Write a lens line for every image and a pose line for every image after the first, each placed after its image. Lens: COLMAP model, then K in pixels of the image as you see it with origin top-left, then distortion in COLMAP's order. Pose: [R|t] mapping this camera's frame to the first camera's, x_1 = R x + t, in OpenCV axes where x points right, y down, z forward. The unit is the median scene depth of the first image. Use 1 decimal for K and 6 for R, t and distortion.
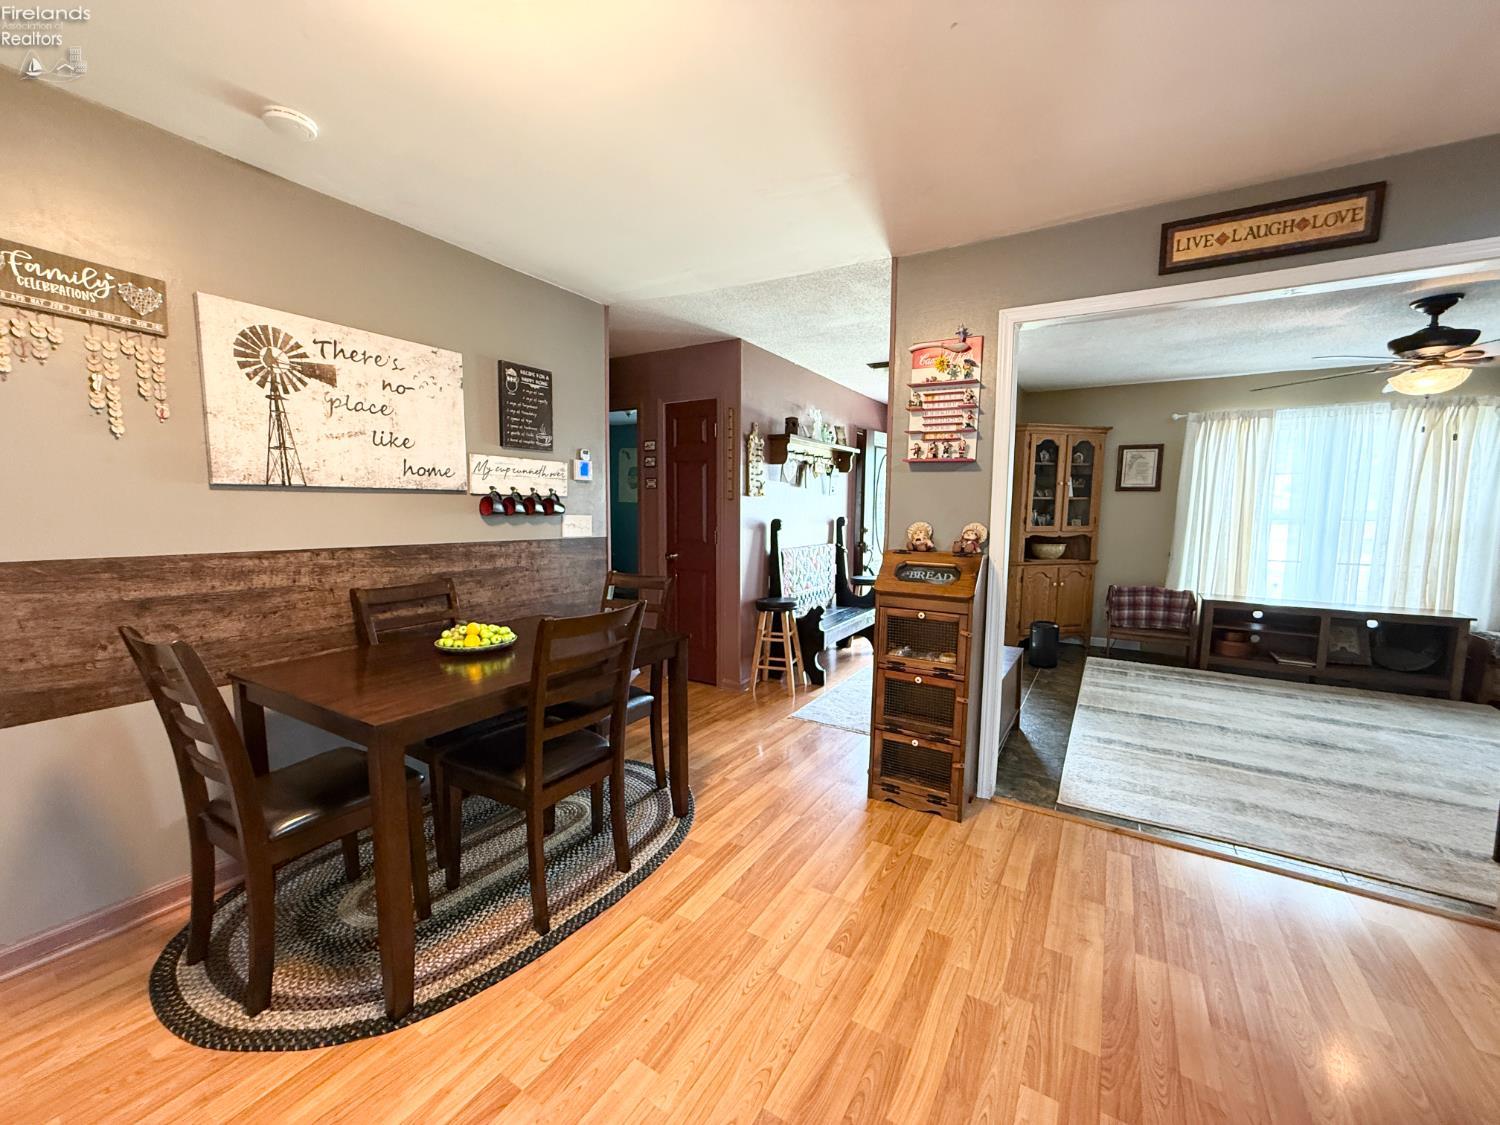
lens RADIAL K [[597.7, 0, 746.2], [0, 597.7, 564.0], [0, 0, 1]] dist [-0.001417, 0.000266]
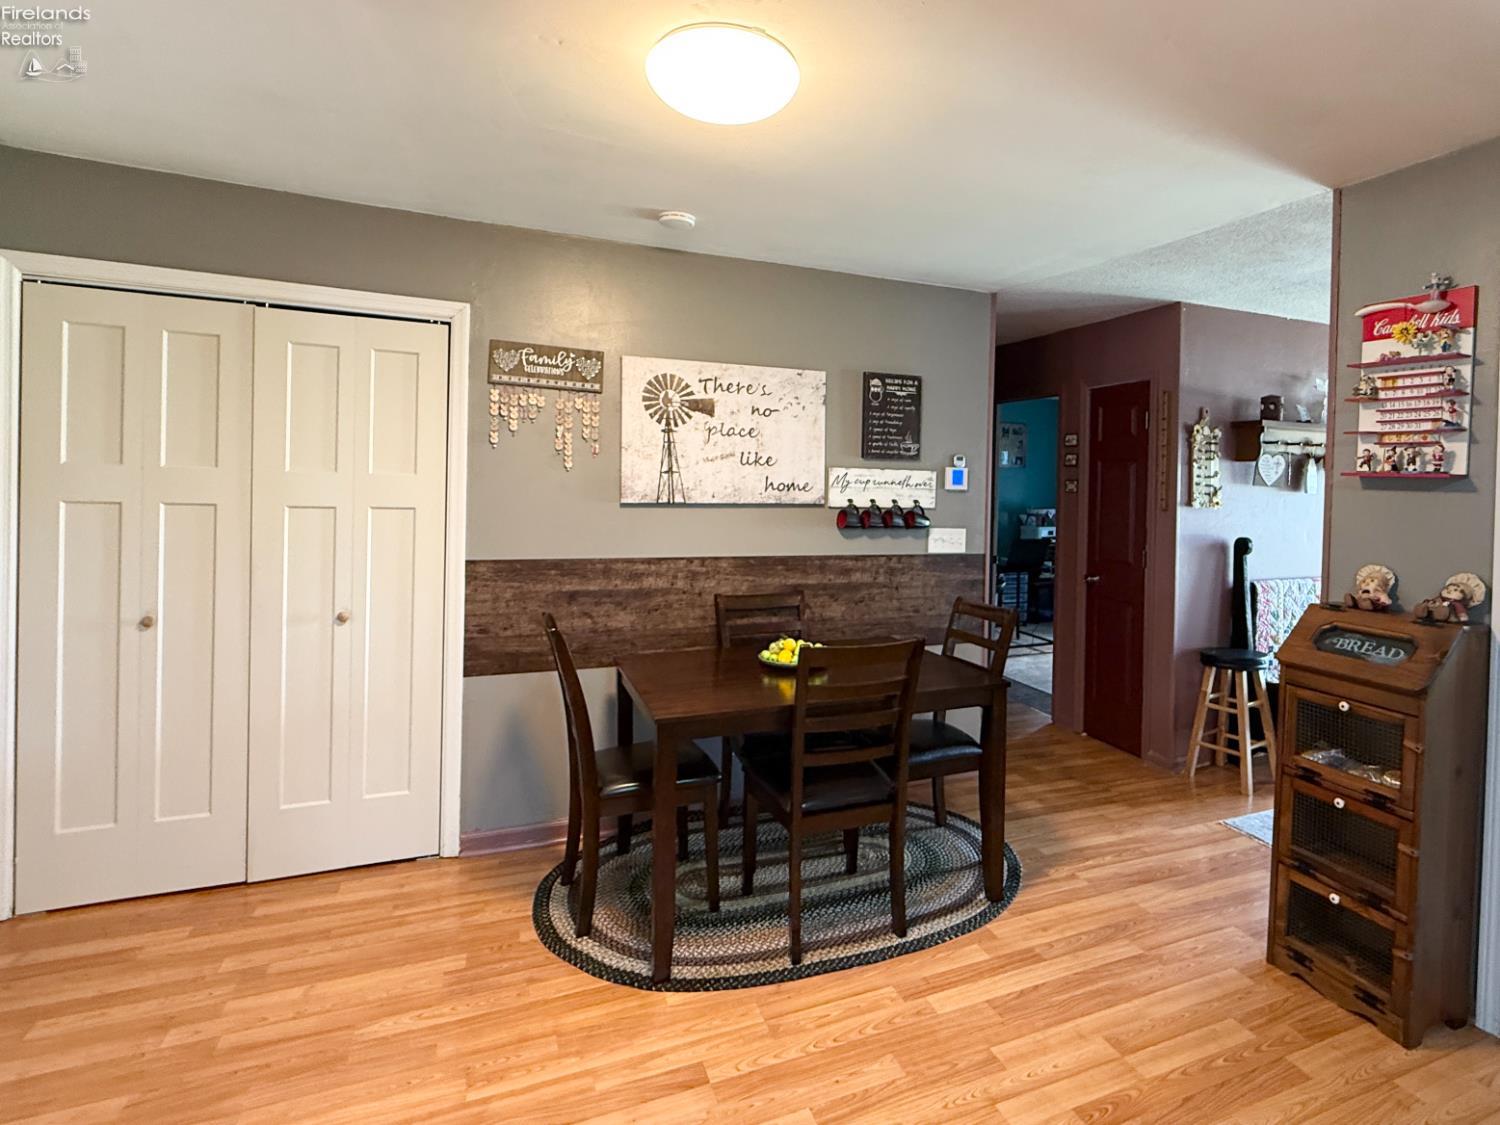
lens RADIAL K [[773.0, 0, 833.8], [0, 773.0, 500.2], [0, 0, 1]] dist [-0.001813, -0.001597]
pose [[0.820896, 0.018230, -0.570787, 0.312484], [-0.066256, 0.995781, -0.063483, -0.051747], [0.567222, 0.089931, 0.818640, -0.060933]]
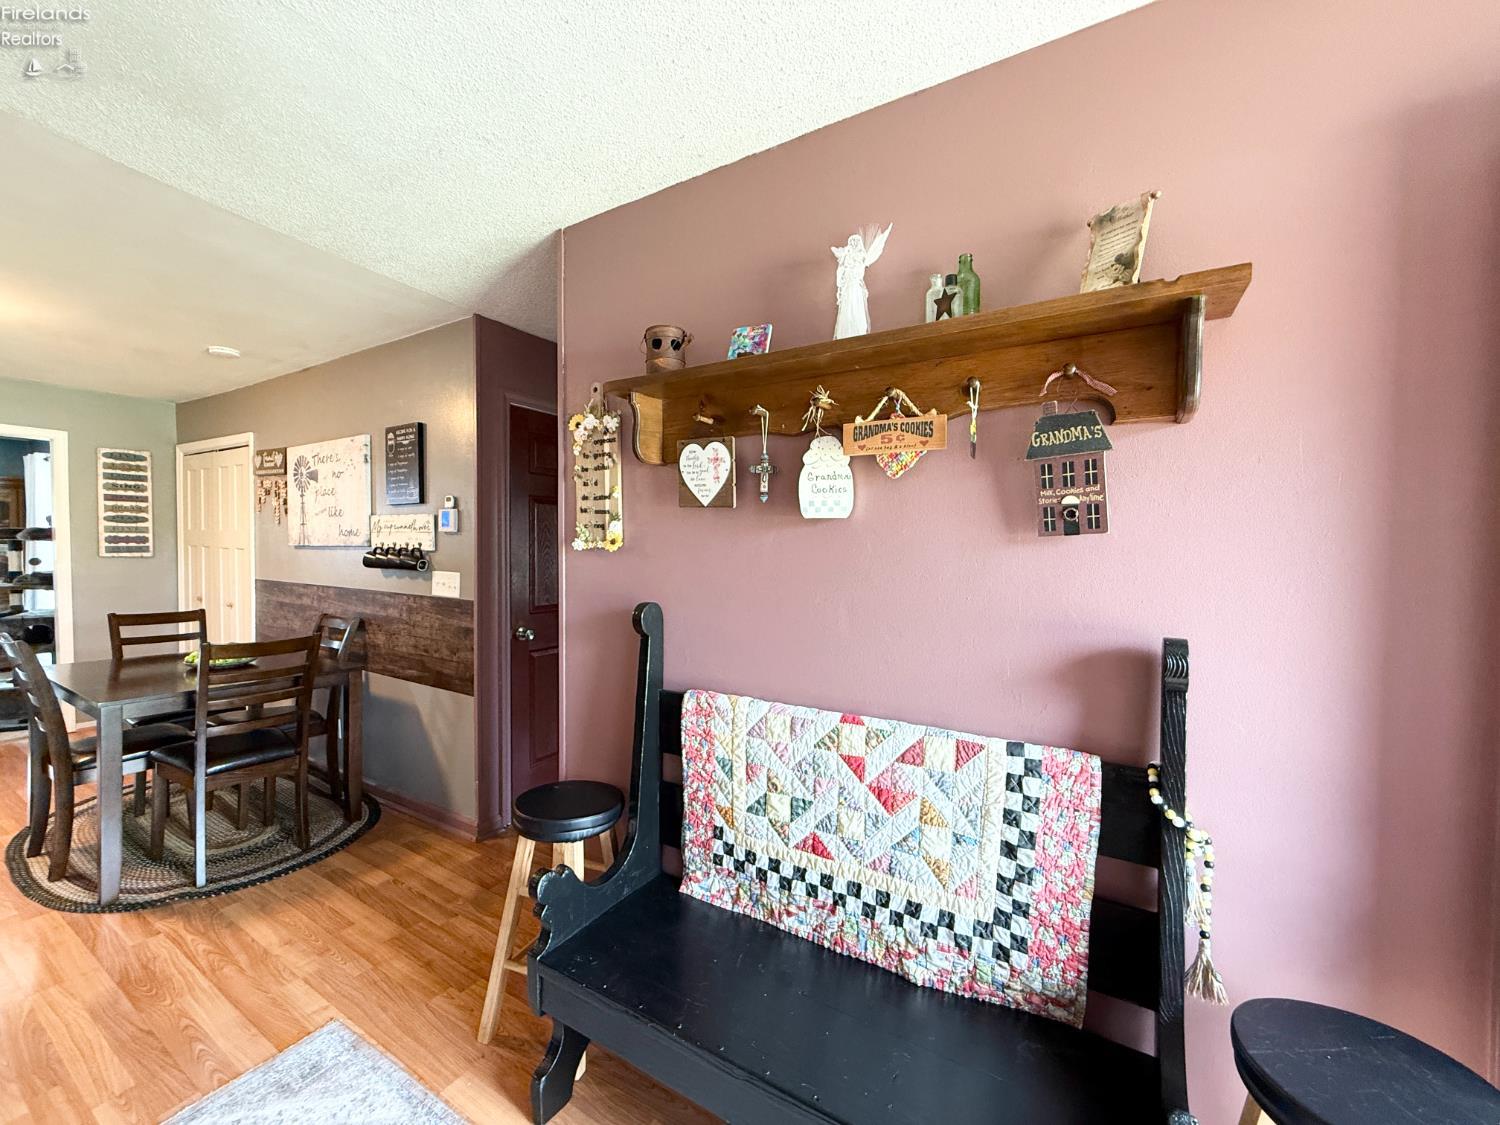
lens RADIAL K [[597.7, 0, 751.6], [0, 597.7, 563.9], [0, 0, 1]] dist [-0.001417, 0.000266]
pose [[0.009733, 0.017605, -0.999798, 0.788206], [-0.106087, 0.994220, 0.016474, -0.204792], [0.994309, 0.105905, 0.011544, 1.893498]]
